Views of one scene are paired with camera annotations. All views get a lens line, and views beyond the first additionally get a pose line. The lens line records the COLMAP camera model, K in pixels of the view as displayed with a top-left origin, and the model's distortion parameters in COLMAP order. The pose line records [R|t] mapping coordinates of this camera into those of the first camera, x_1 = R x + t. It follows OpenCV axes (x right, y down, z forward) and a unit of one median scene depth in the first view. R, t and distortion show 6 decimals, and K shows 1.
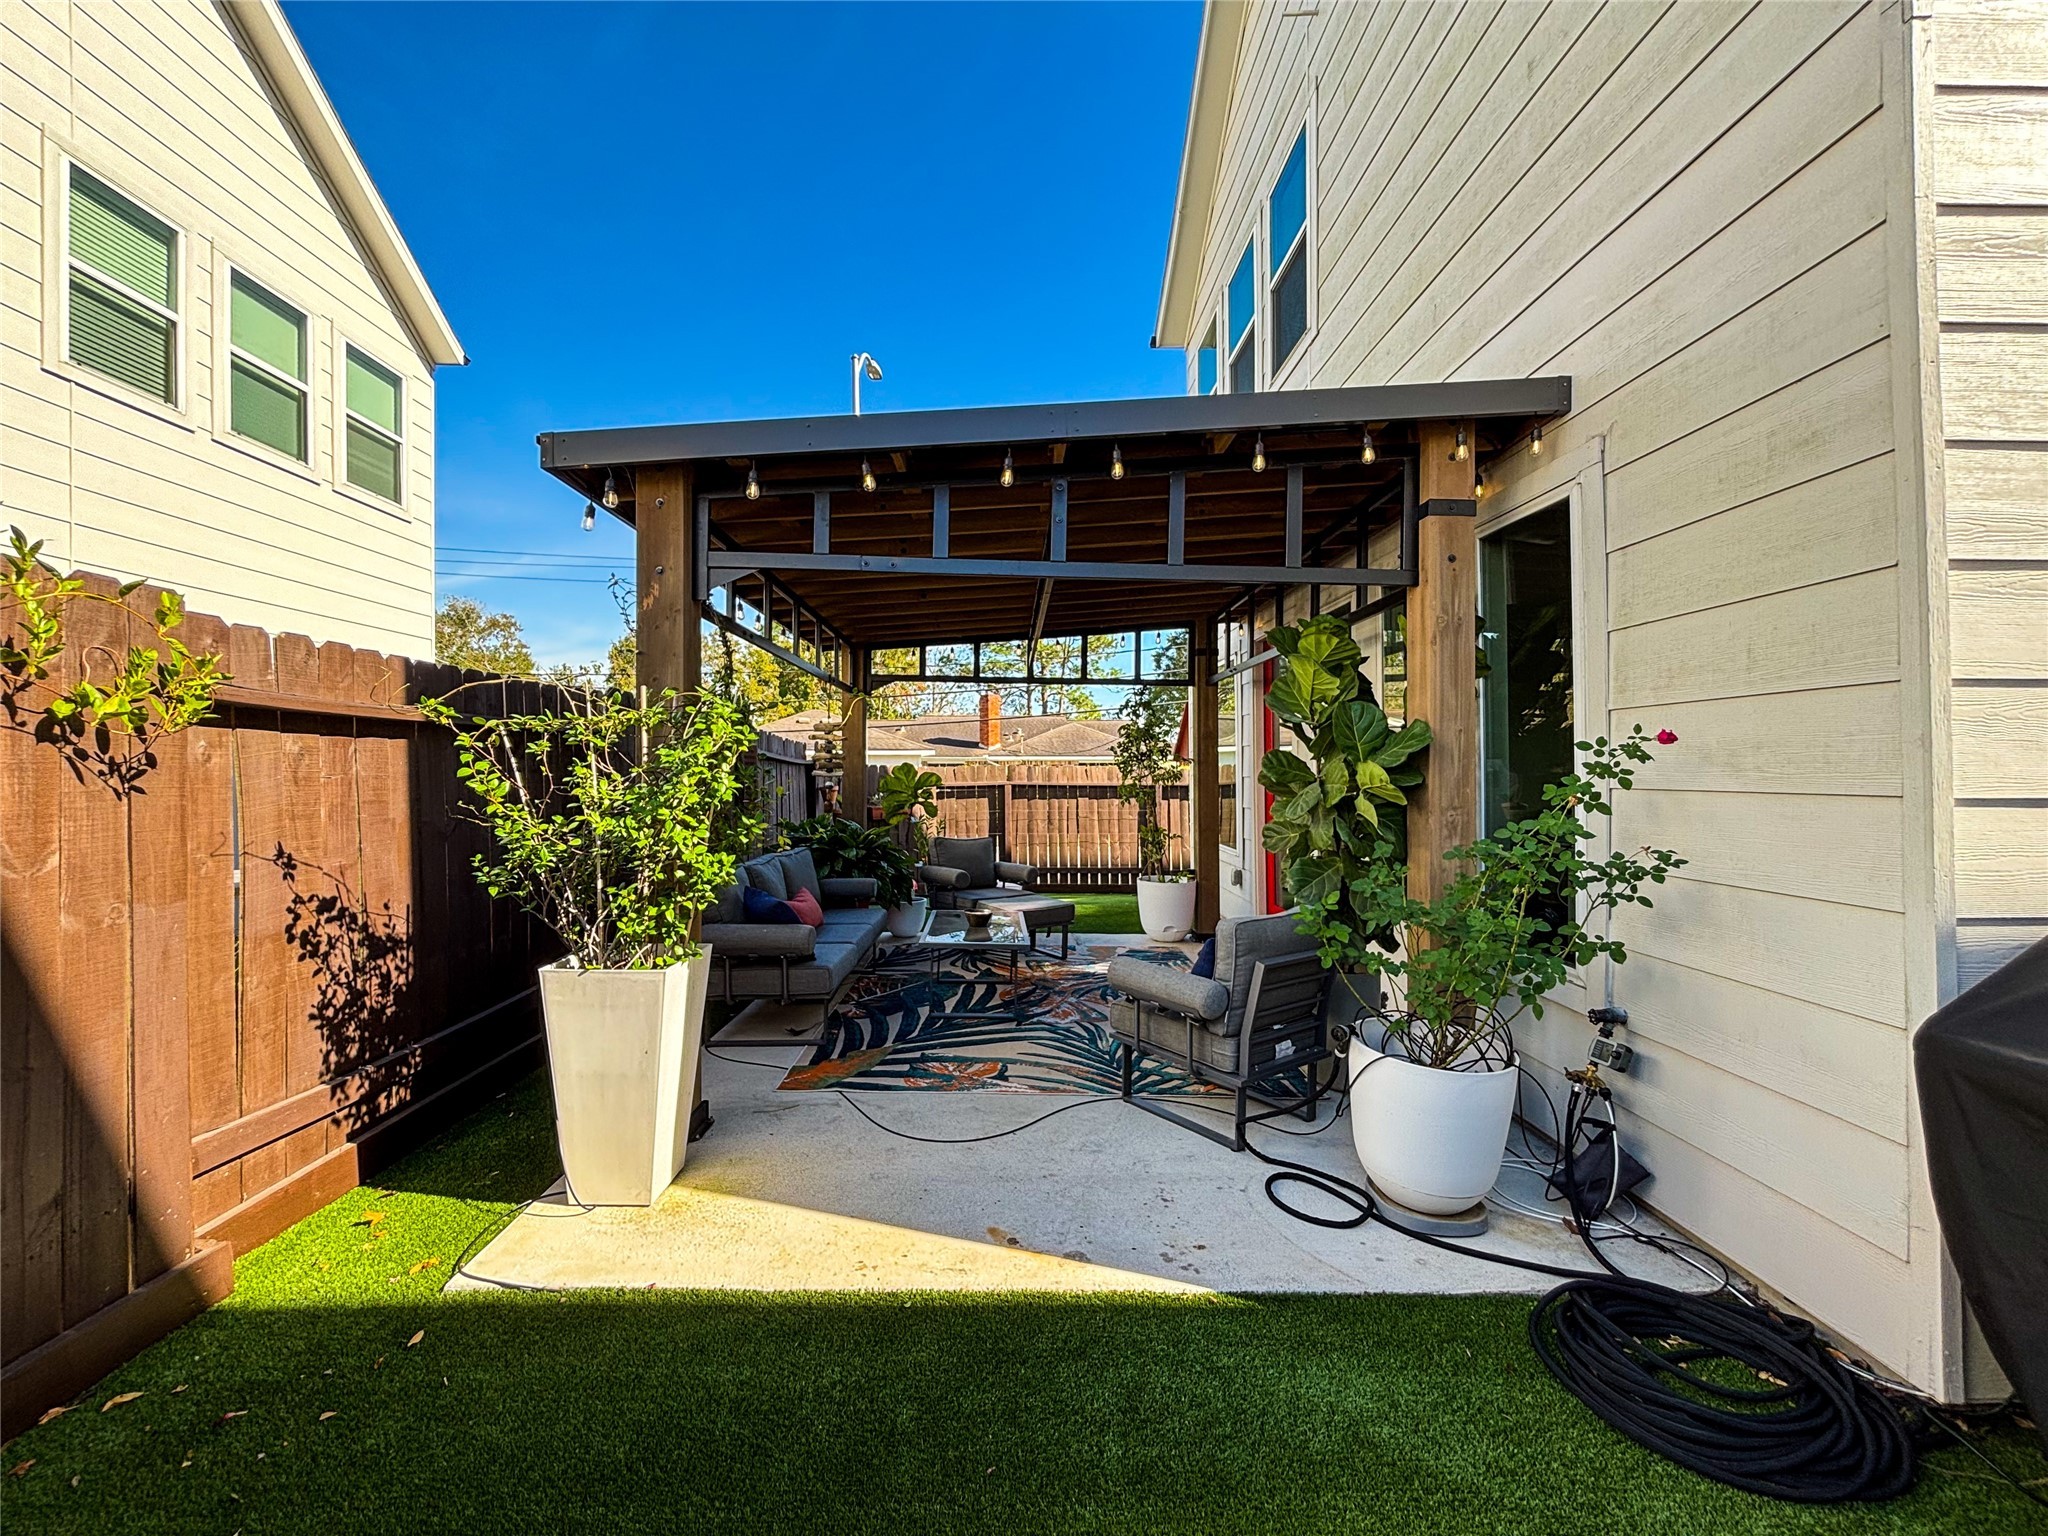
lens RADIAL K [[831.0, 0, 1019.6], [0, 831.0, 753.6], [0, 0, 1]] dist [0.000289, 0.000071]
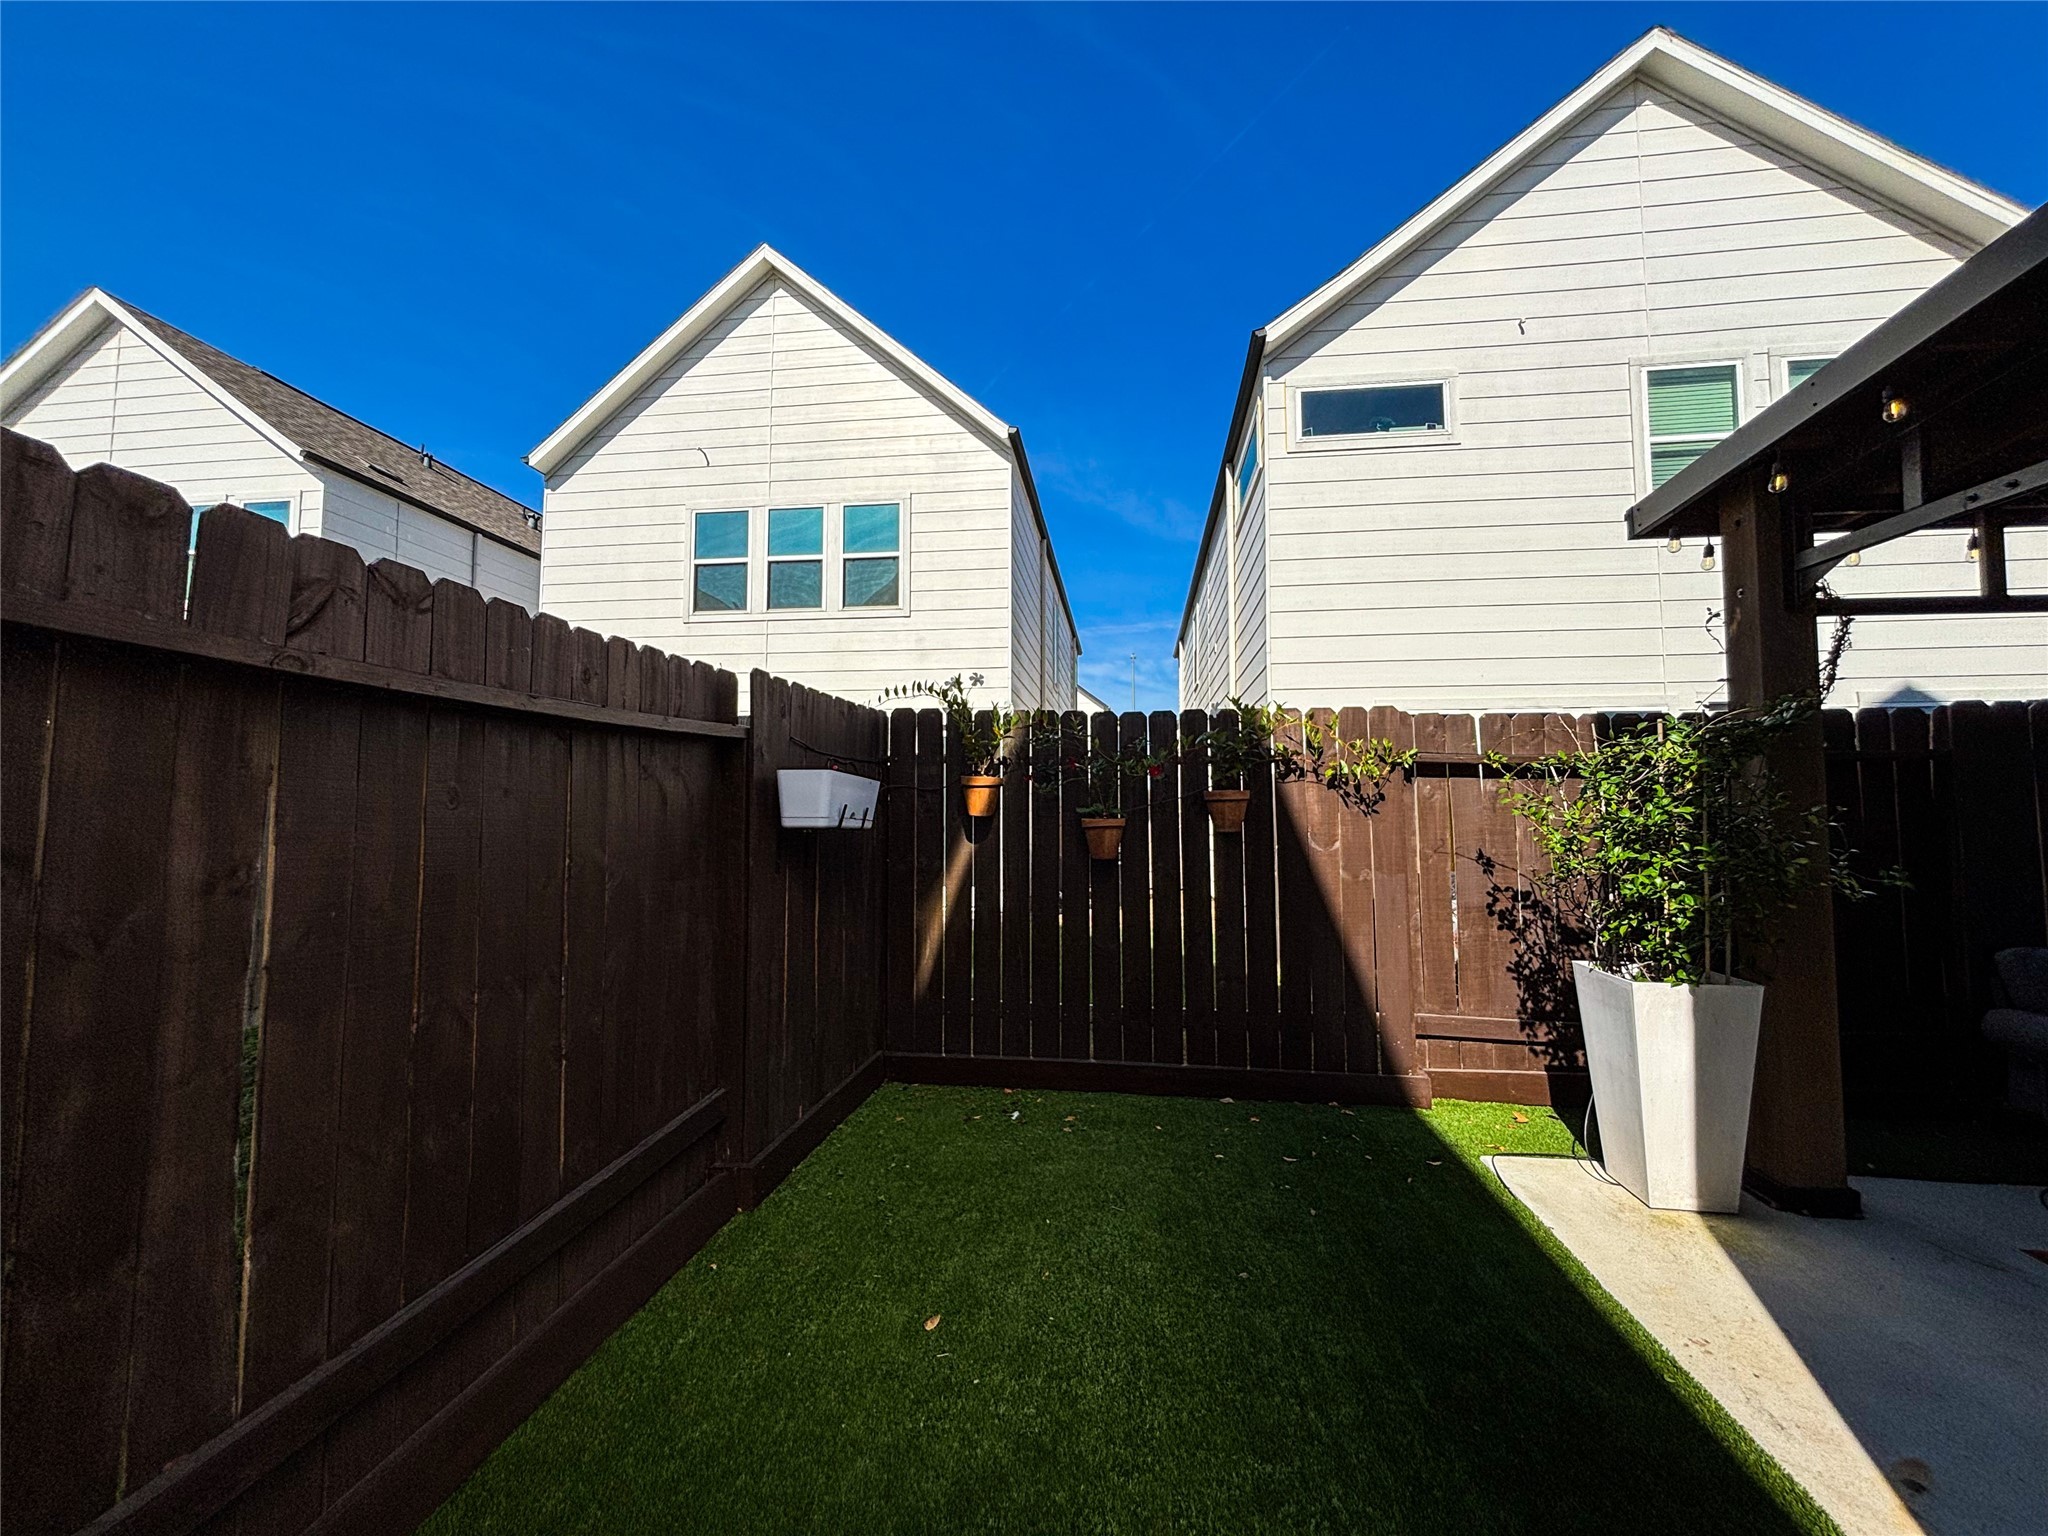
lens RADIAL K [[809.7, 0, 1024.0], [0, 809.7, 768.0], [0, 0, 1]] dist [0.011392, 0.000258]
pose [[-0.147880, -0.058734, -0.987260, 0.709523], [0.014120, 0.998008, -0.061488, 0.035385], [0.988905, -0.023033, -0.146756, 0.362433]]
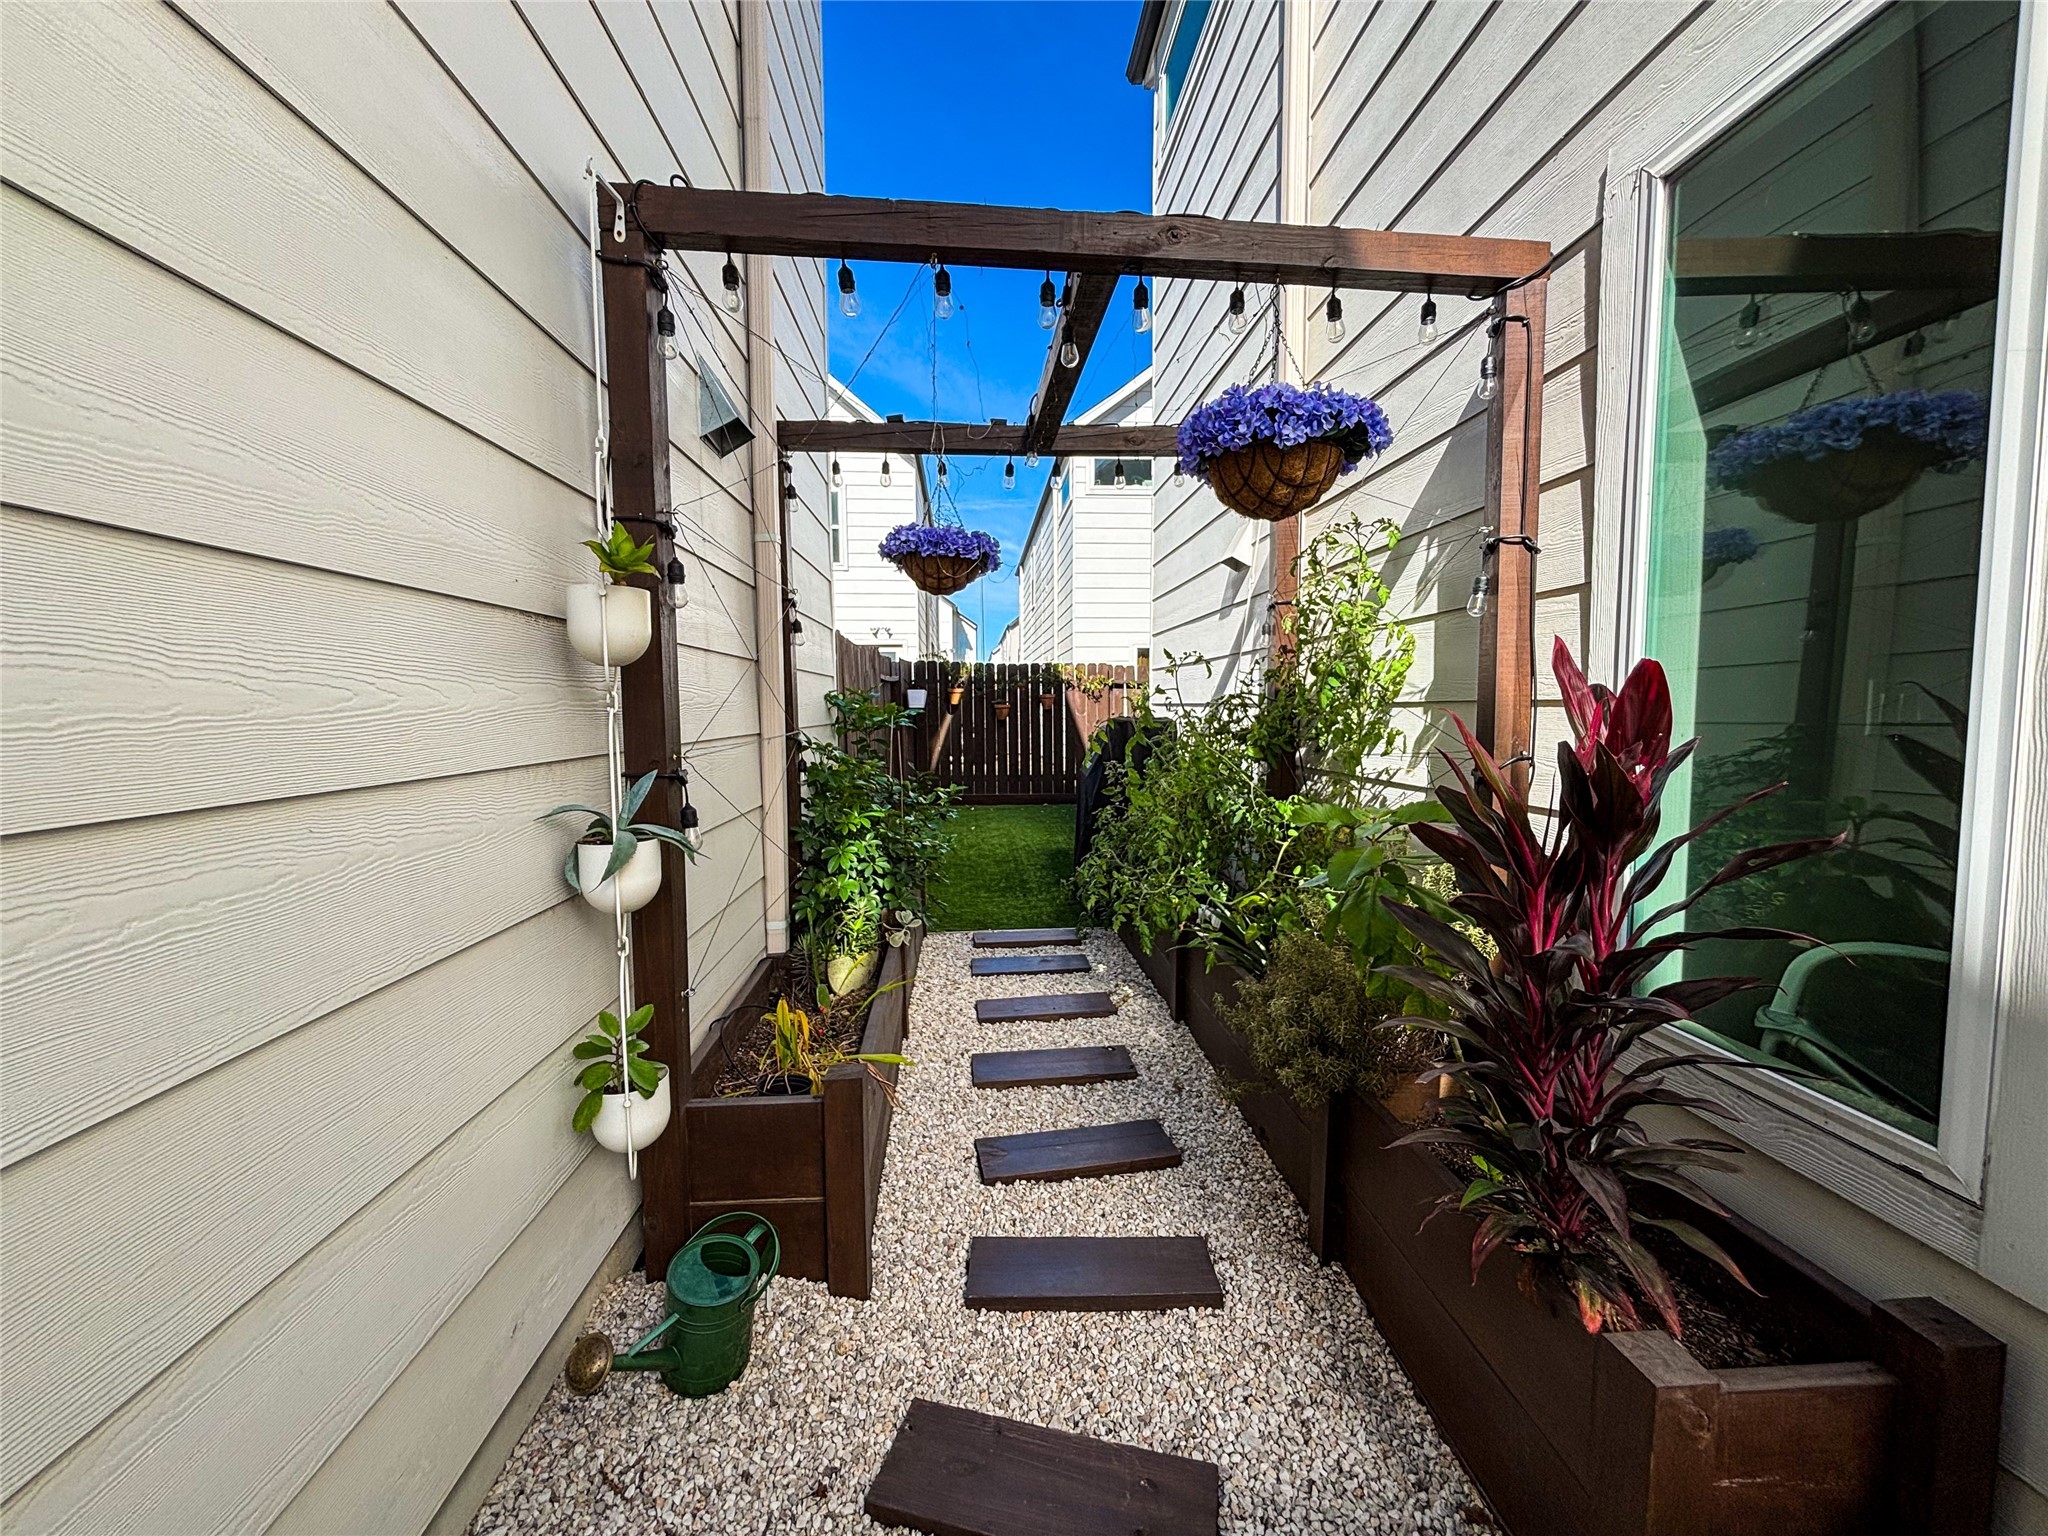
lens RADIAL K [[809.7, 0, 1024.0], [0, 809.7, 768.0], [0, 0, 1]] dist [0.011392, 0.000258]
pose [[0.053425, 0.083142, -0.995105, 3.205866], [0.022009, 0.996188, 0.084414, 0.012956], [0.998329, -0.026411, 0.051392, 0.181970]]
